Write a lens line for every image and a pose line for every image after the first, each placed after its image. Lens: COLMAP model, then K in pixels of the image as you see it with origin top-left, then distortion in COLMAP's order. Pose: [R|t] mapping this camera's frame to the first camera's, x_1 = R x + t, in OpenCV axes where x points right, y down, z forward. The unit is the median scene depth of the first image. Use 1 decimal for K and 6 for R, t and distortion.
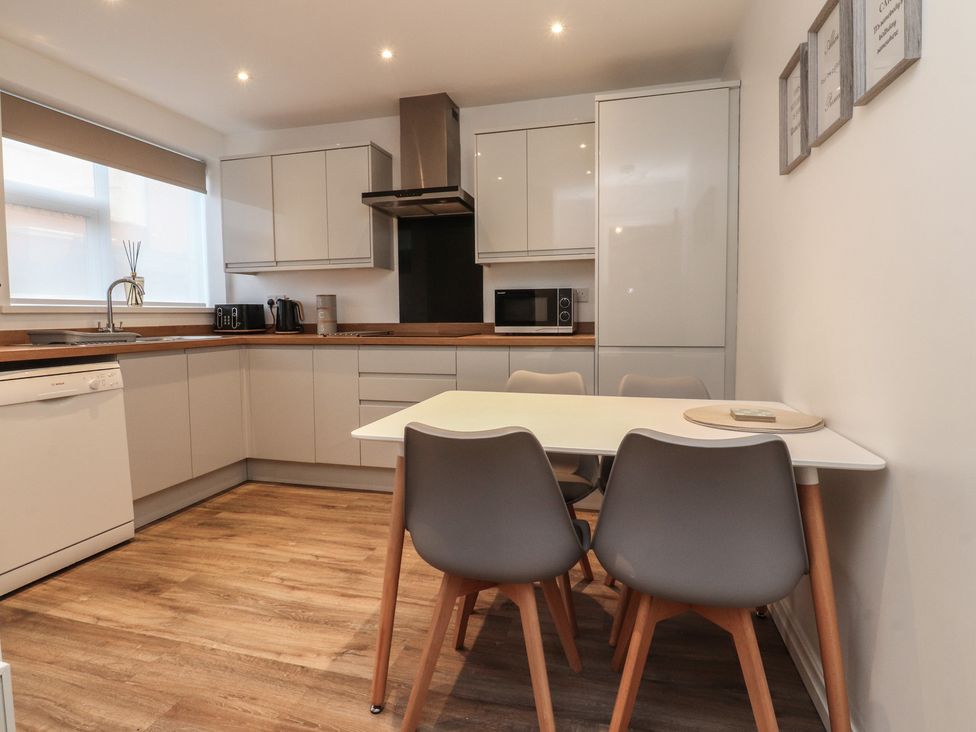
lens RADIAL K [[514.2, 0, 486.1], [0, 514.2, 341.8], [0, 0, 1]] dist [-0.002722, -0.000938]
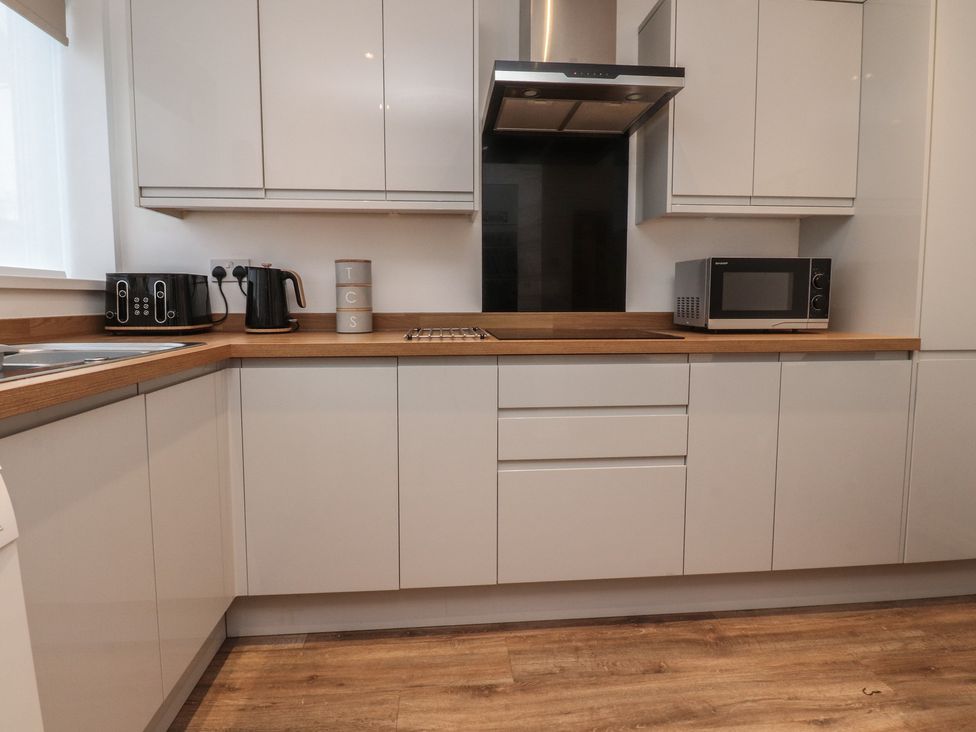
lens RADIAL K [[548.4, 0, 486.5], [0, 548.4, 342.6], [0, 0, 1]] dist [0.000690, -0.000104]
pose [[0.942525, -0.017673, 0.333669, -0.379806], [0.009505, 0.999614, 0.026097, -0.018715], [-0.334001, -0.021425, 0.942329, 0.415583]]
